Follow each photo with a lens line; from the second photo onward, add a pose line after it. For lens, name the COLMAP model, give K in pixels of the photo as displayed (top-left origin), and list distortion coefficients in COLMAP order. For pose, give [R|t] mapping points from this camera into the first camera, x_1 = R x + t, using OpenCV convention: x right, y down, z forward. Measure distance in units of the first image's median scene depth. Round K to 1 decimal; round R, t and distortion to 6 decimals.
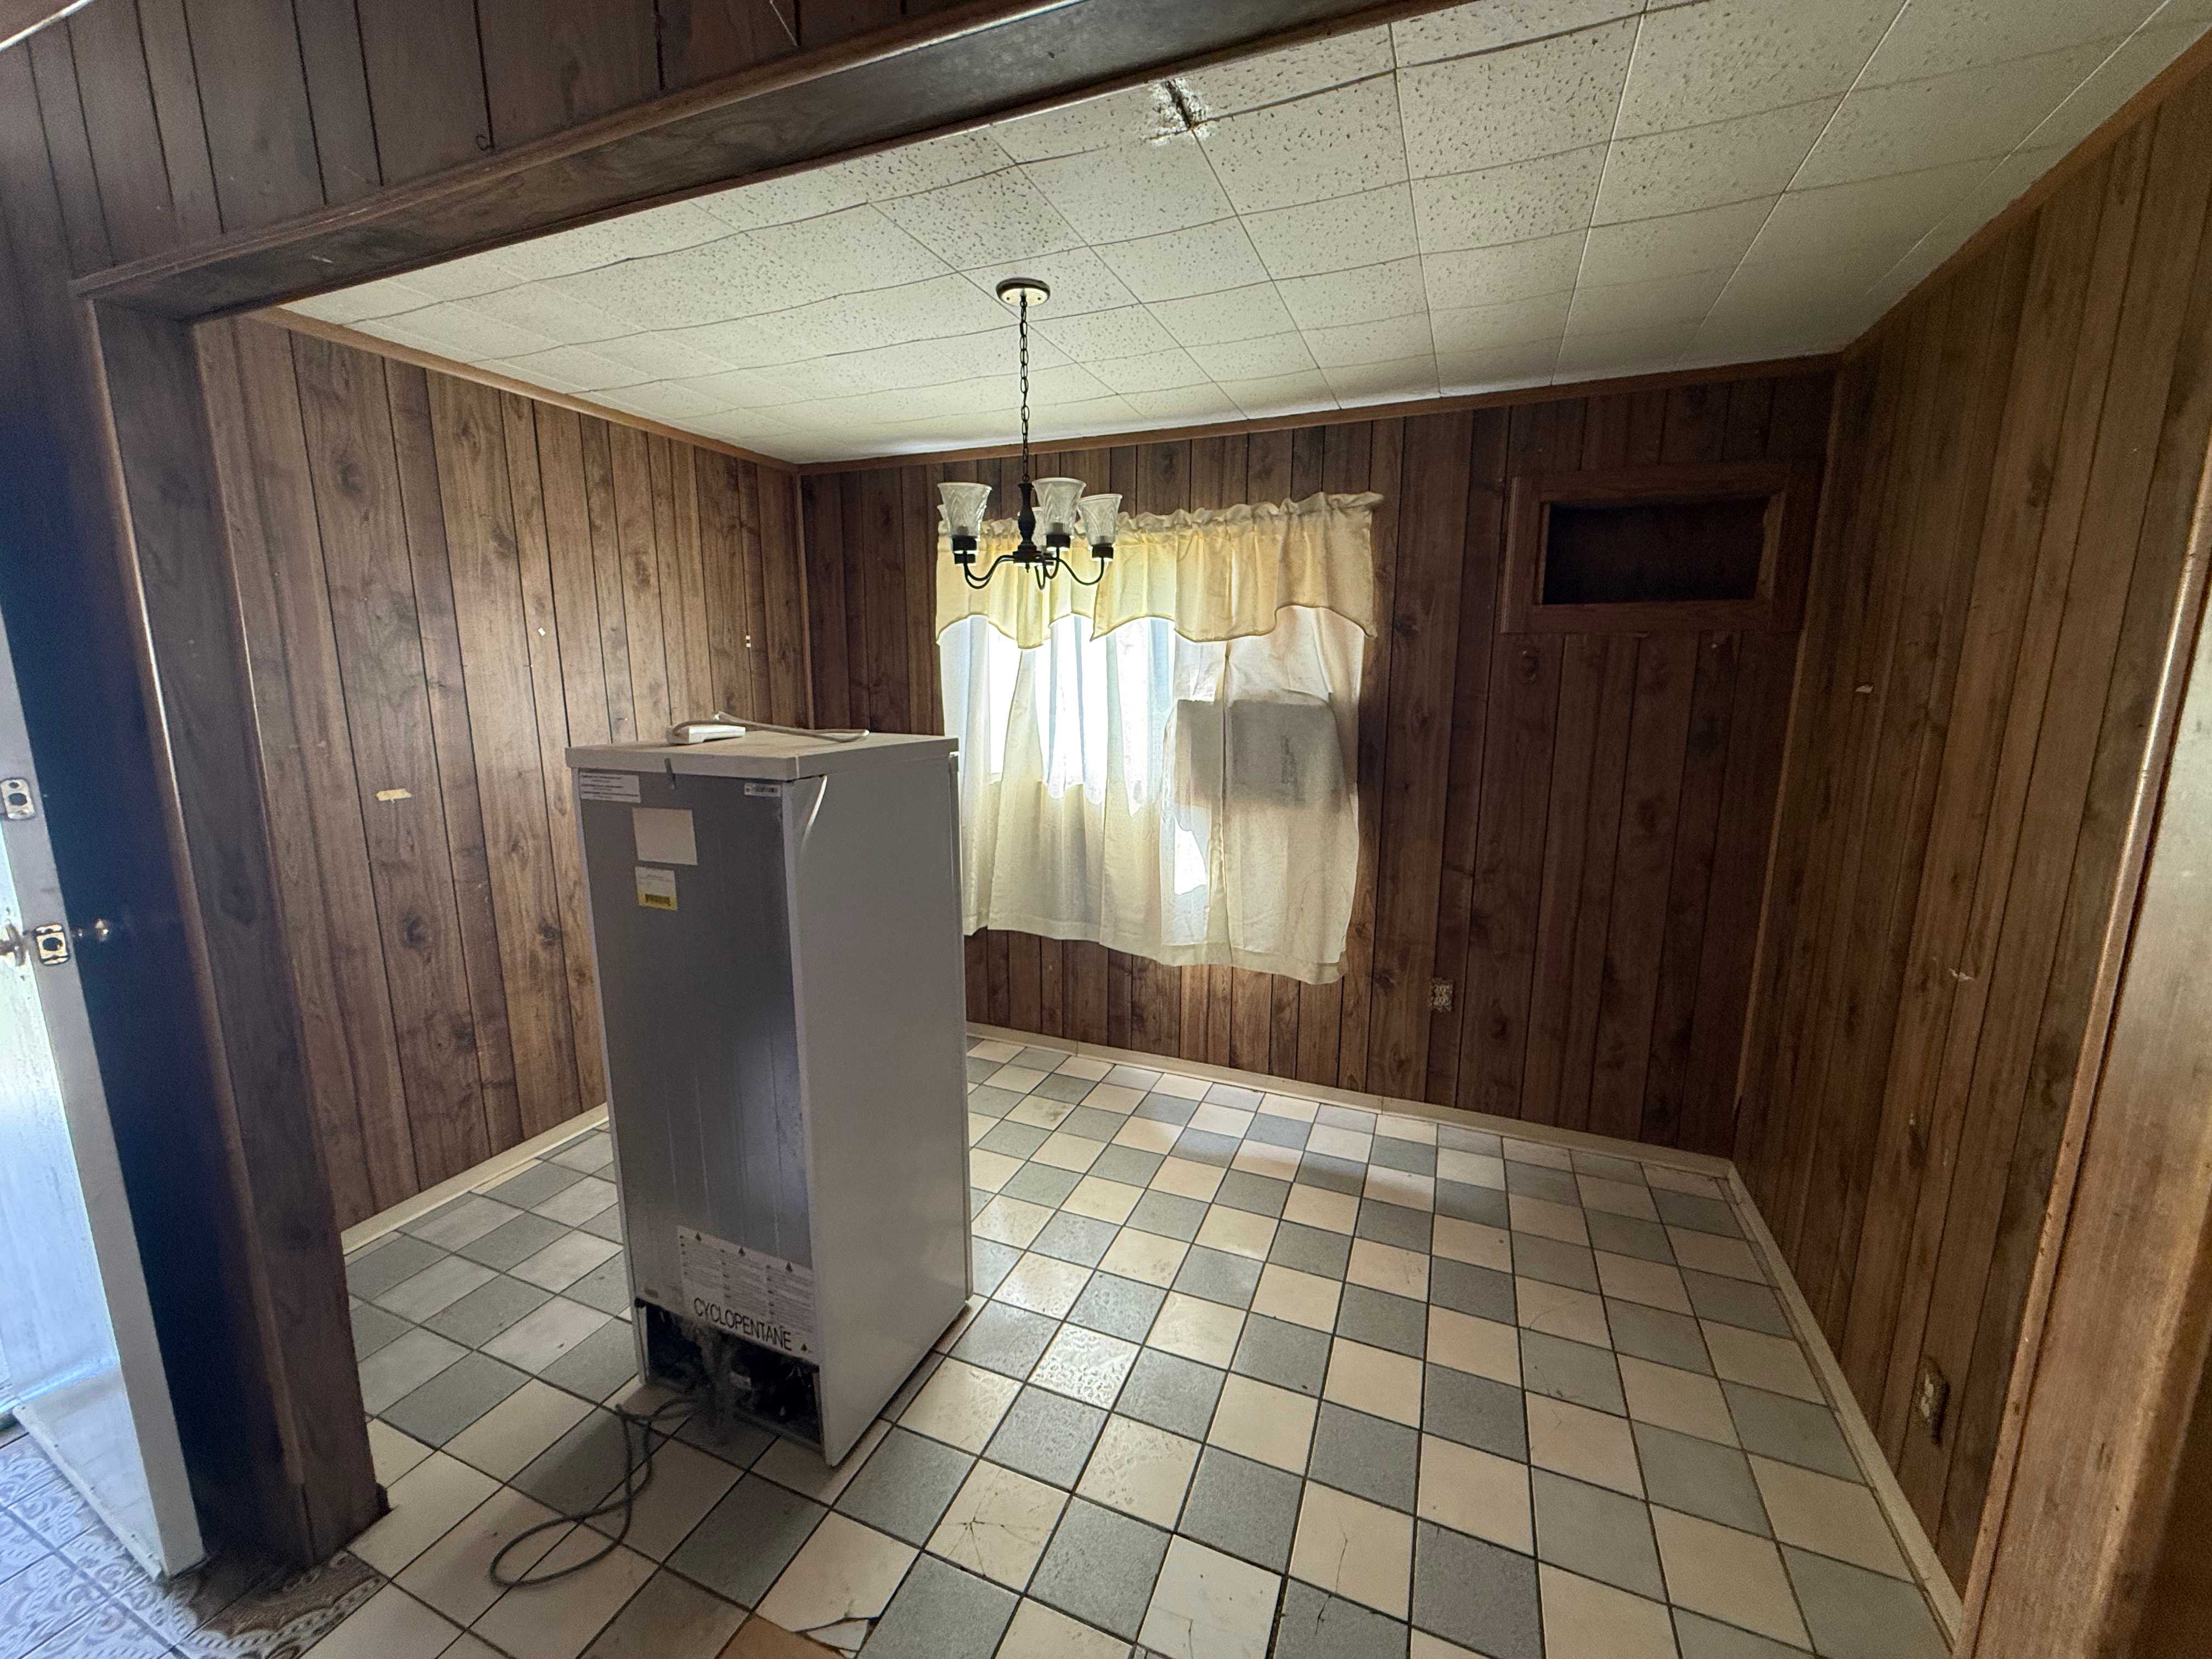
lens RADIAL K [[877.0, 0, 1094.3], [0, 877.0, 824.4], [0, 0, 1]] dist [-0.003955, 0.000797]
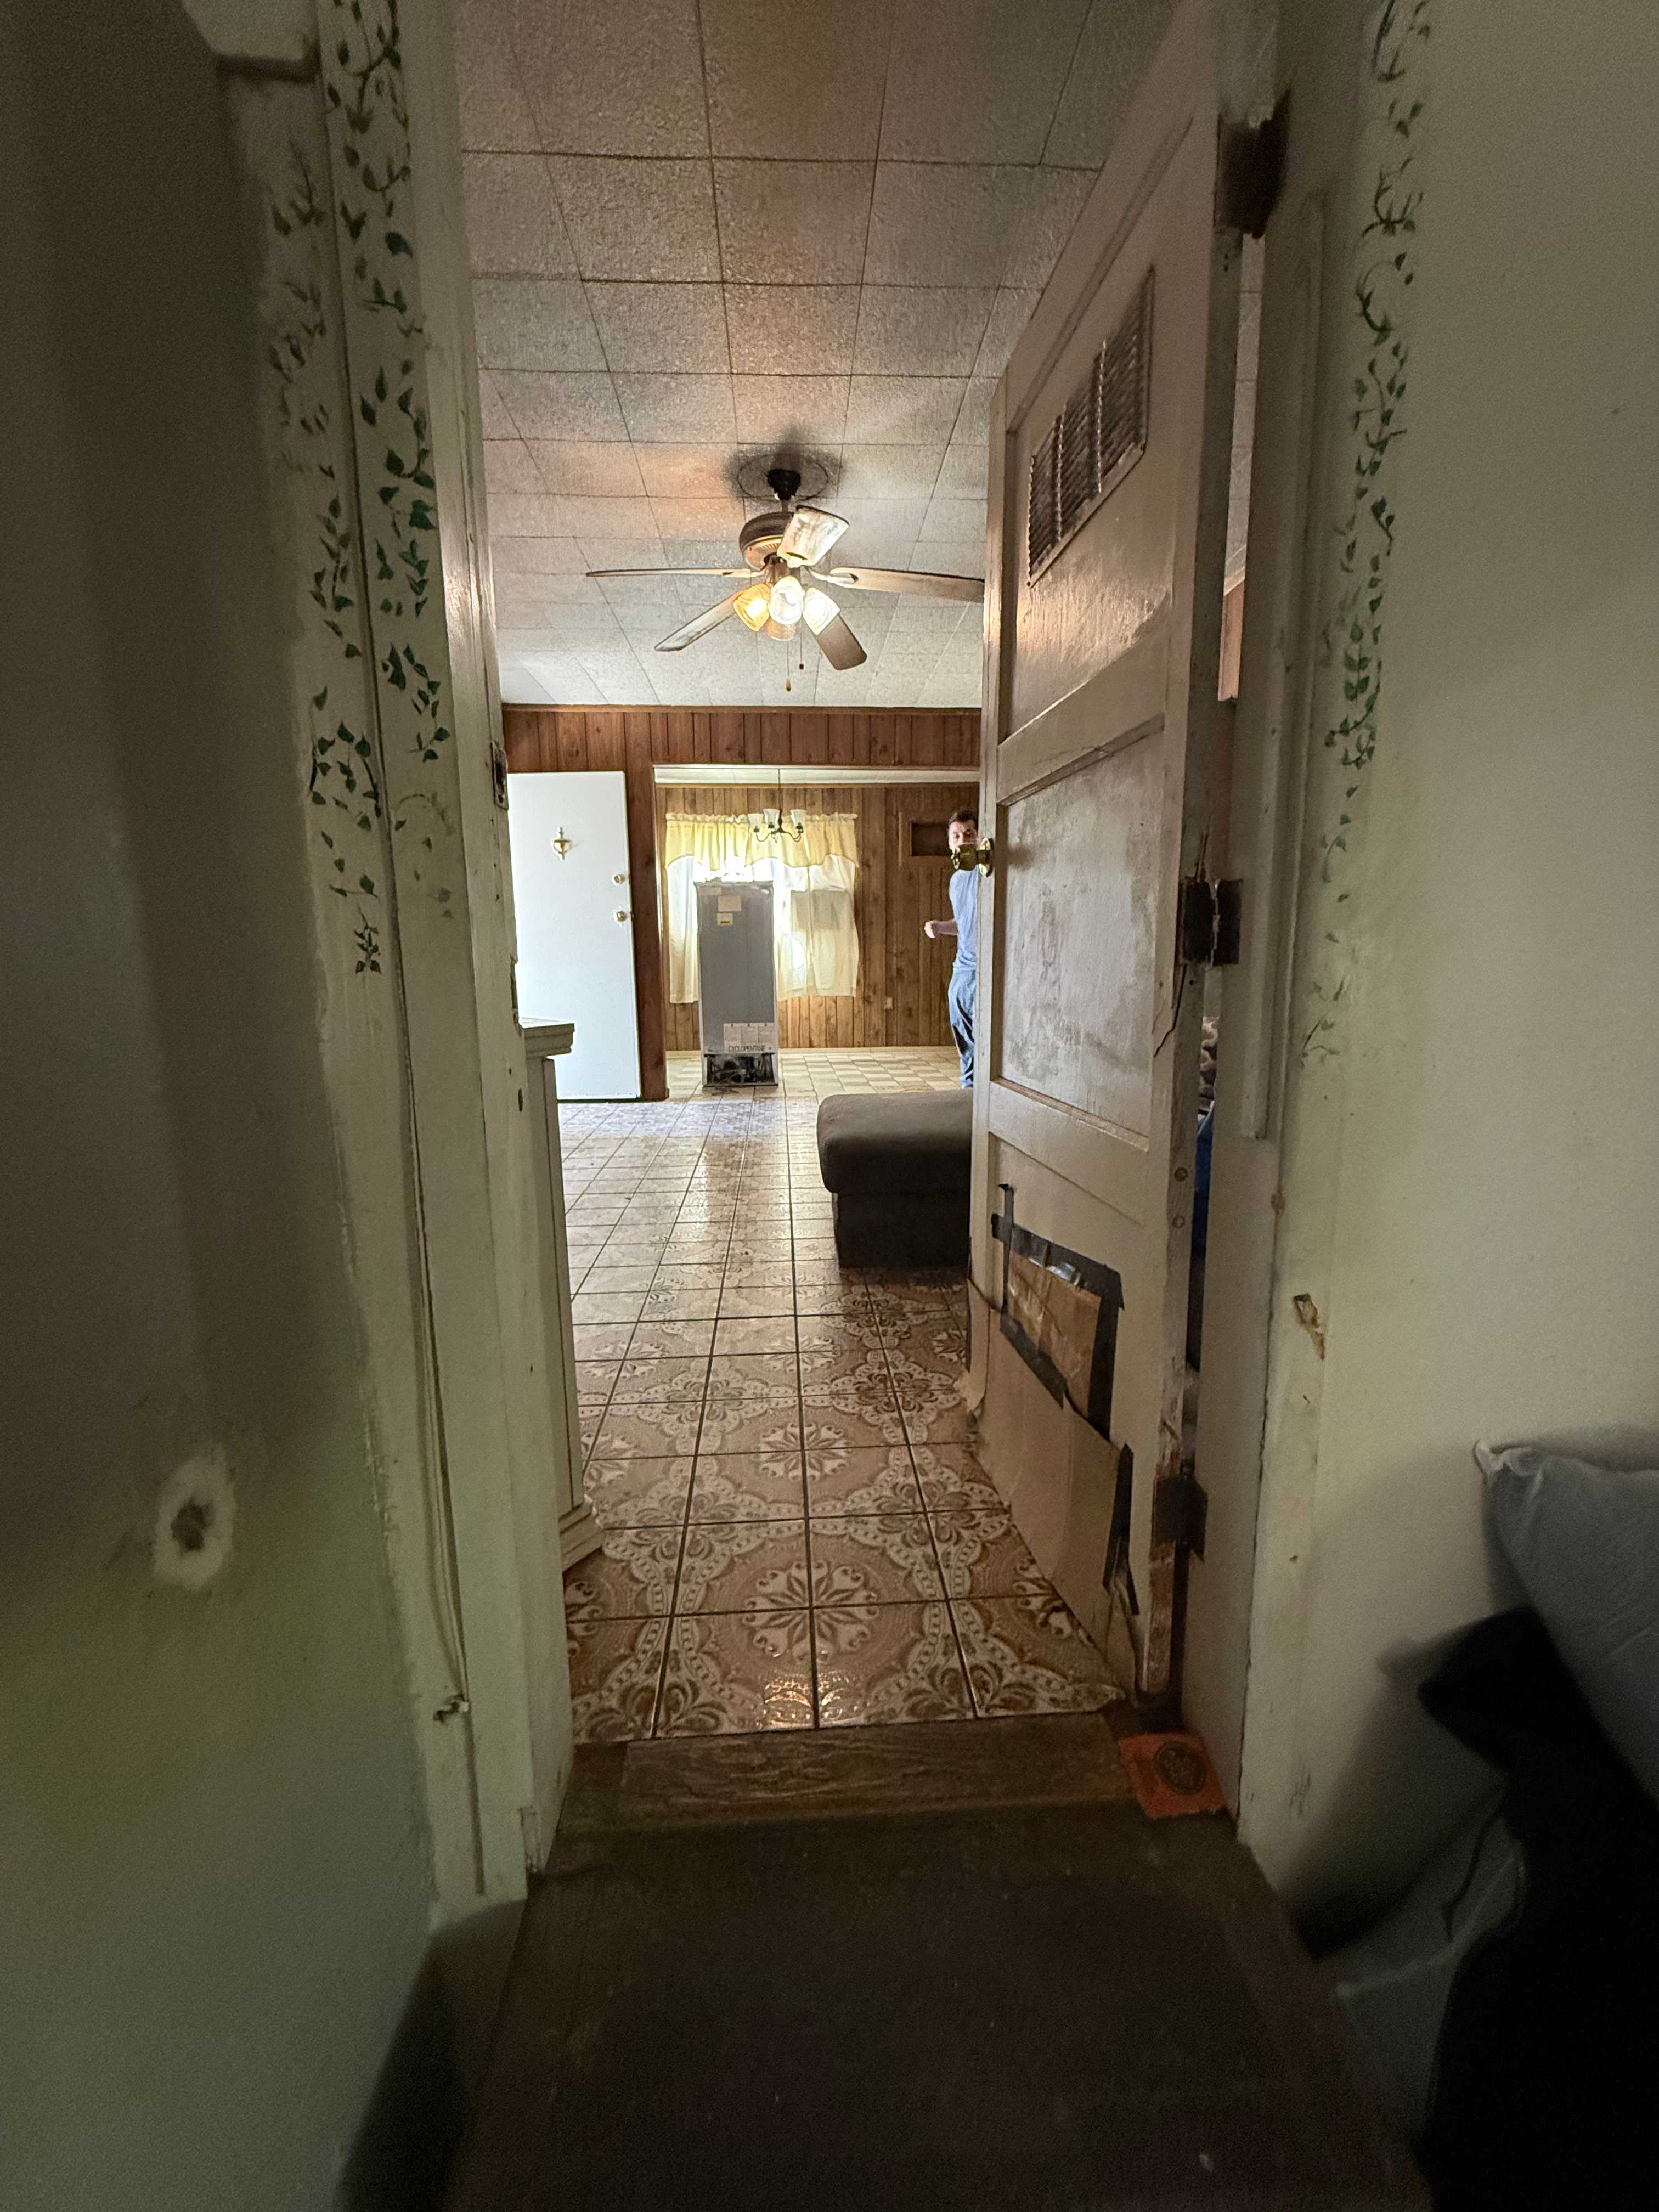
lens RADIAL K [[877.0, 0, 837.5], [0, 877.0, 1103.2], [0, 0, 1]] dist [-0.003955, 0.000797]
pose [[0.900278, -0.088832, 0.426155, -1.147744], [0.088489, 0.995863, 0.020649, 0.542743], [-0.426226, 0.019120, 0.904415, -1.695504]]
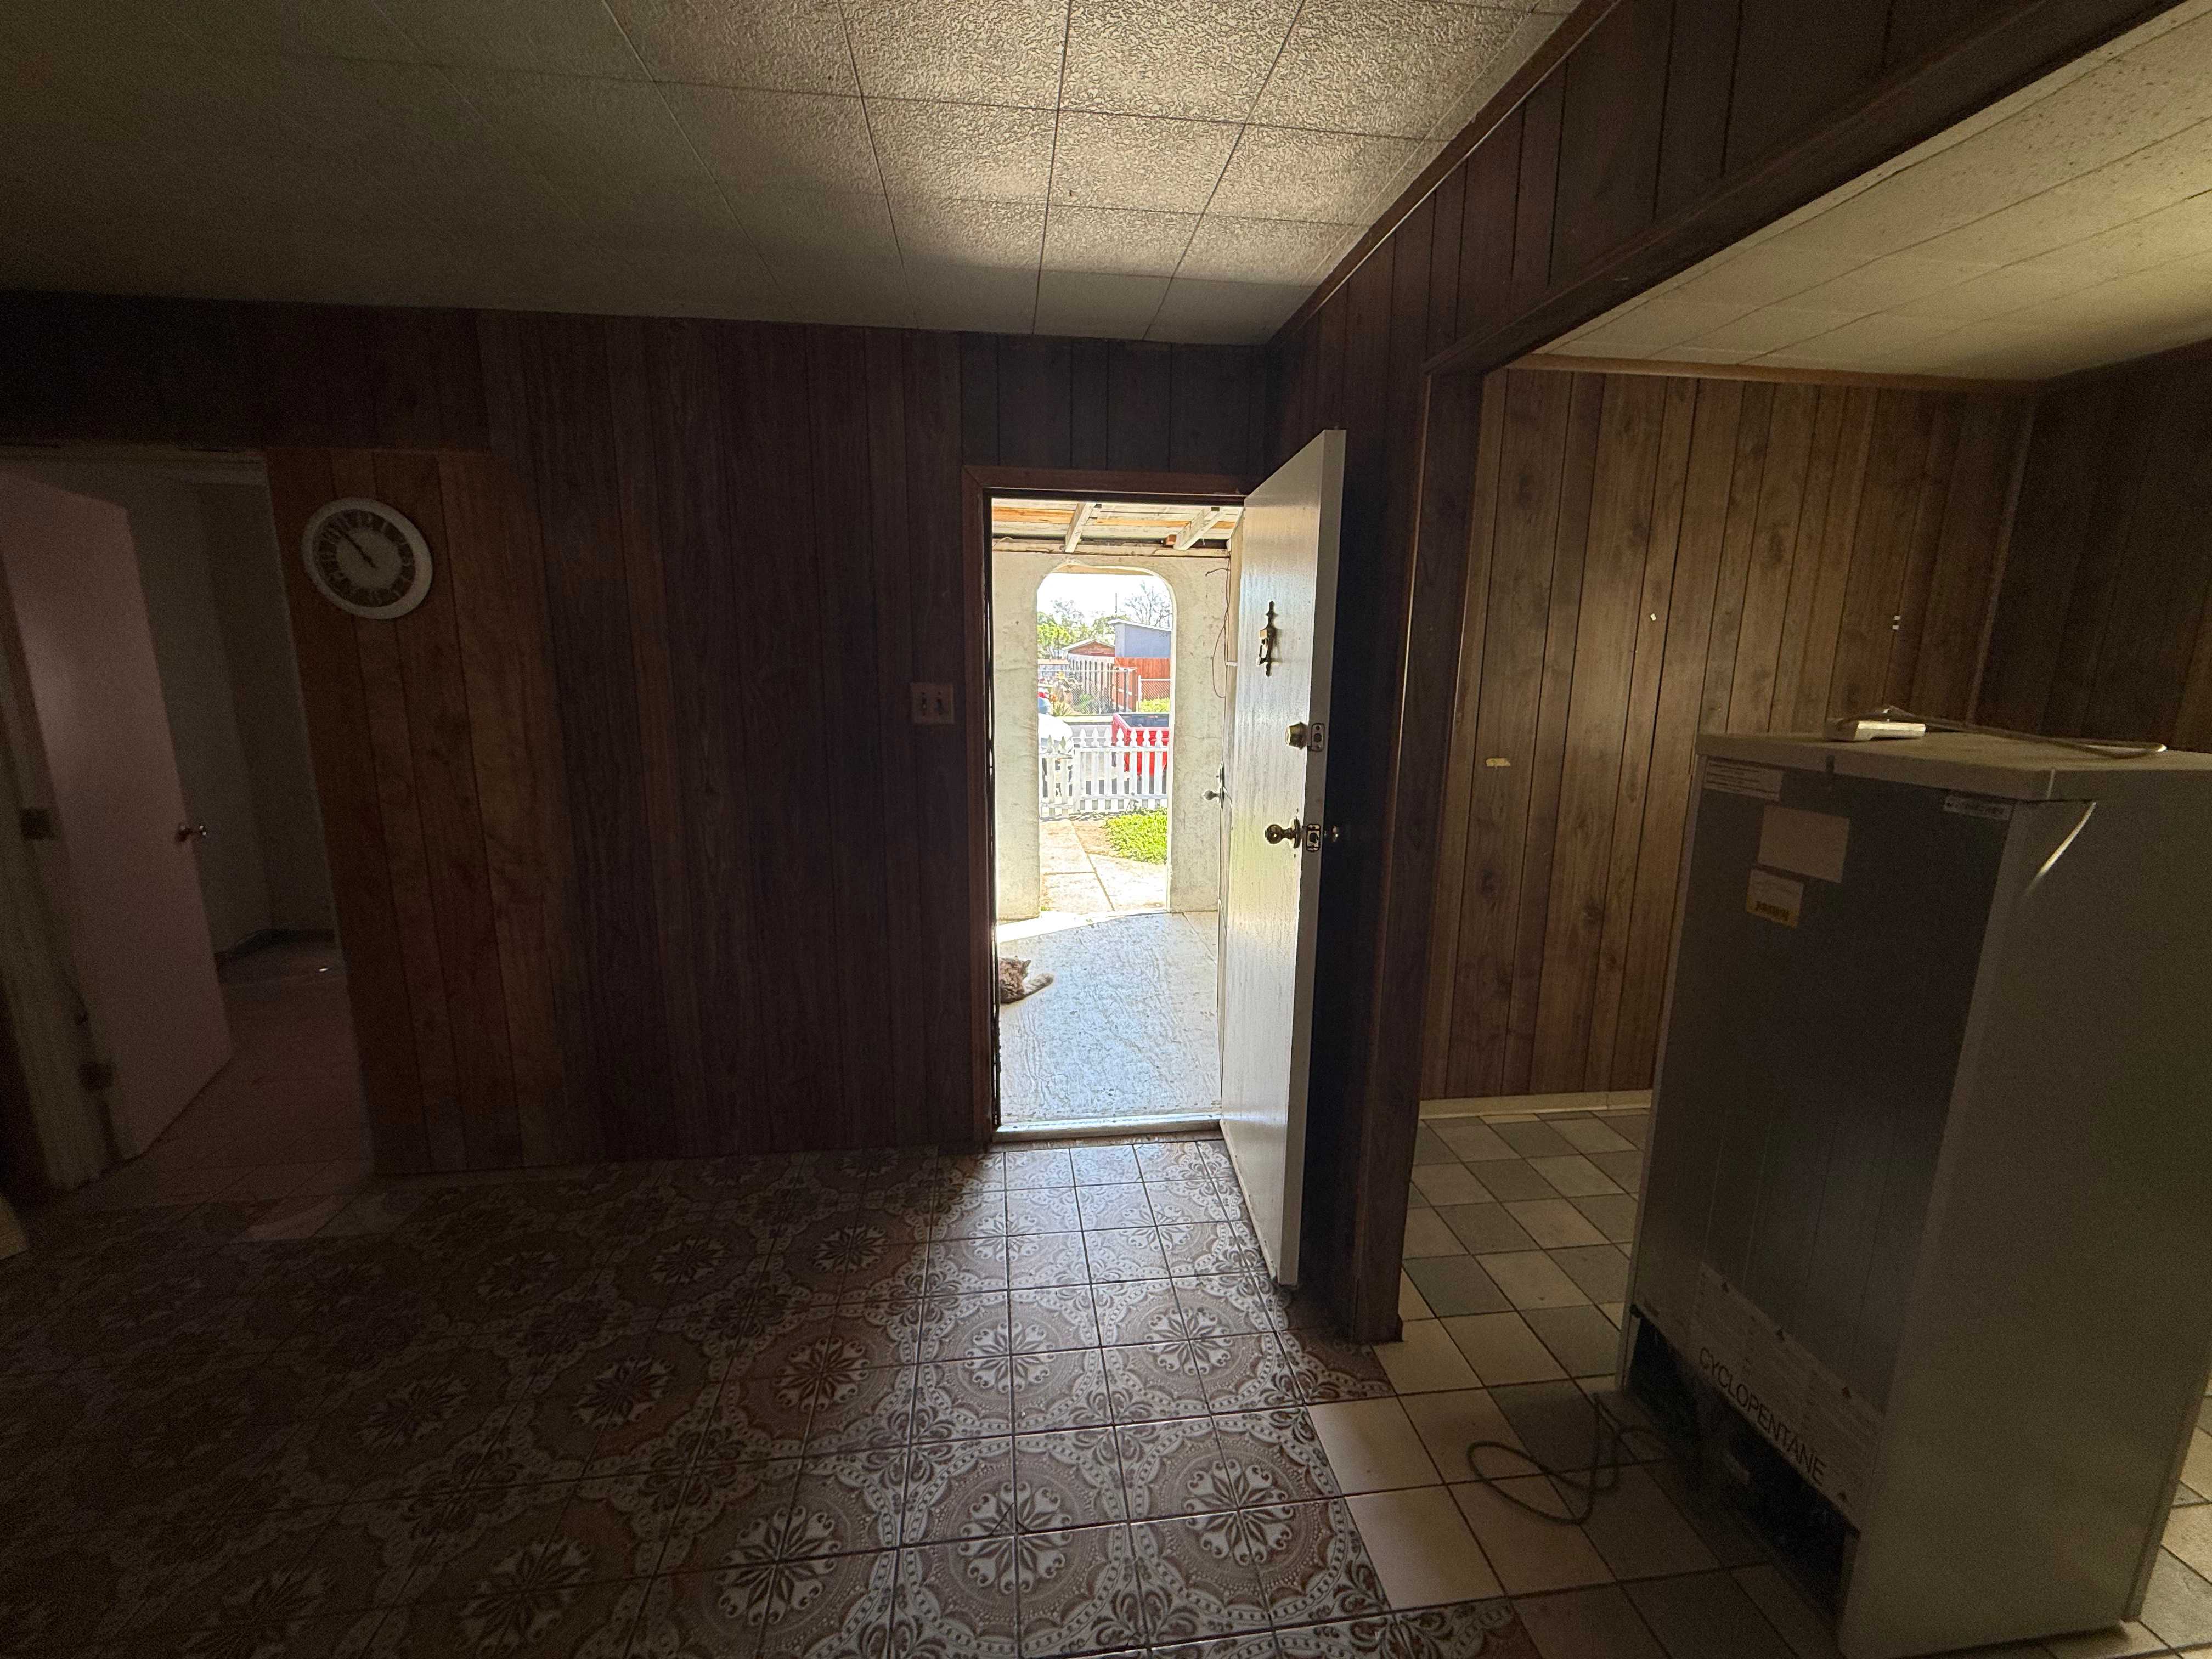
lens RADIAL K [[877.0, 0, 1103.7], [0, 877.0, 823.5], [0, 0, 1]] dist [-0.003955, 0.000797]
pose [[0.499796, 0.167947, -0.849704, -0.063827], [-0.158677, 0.982172, 0.100796, 0.011081], [0.851484, 0.084451, 0.517535, -0.034273]]
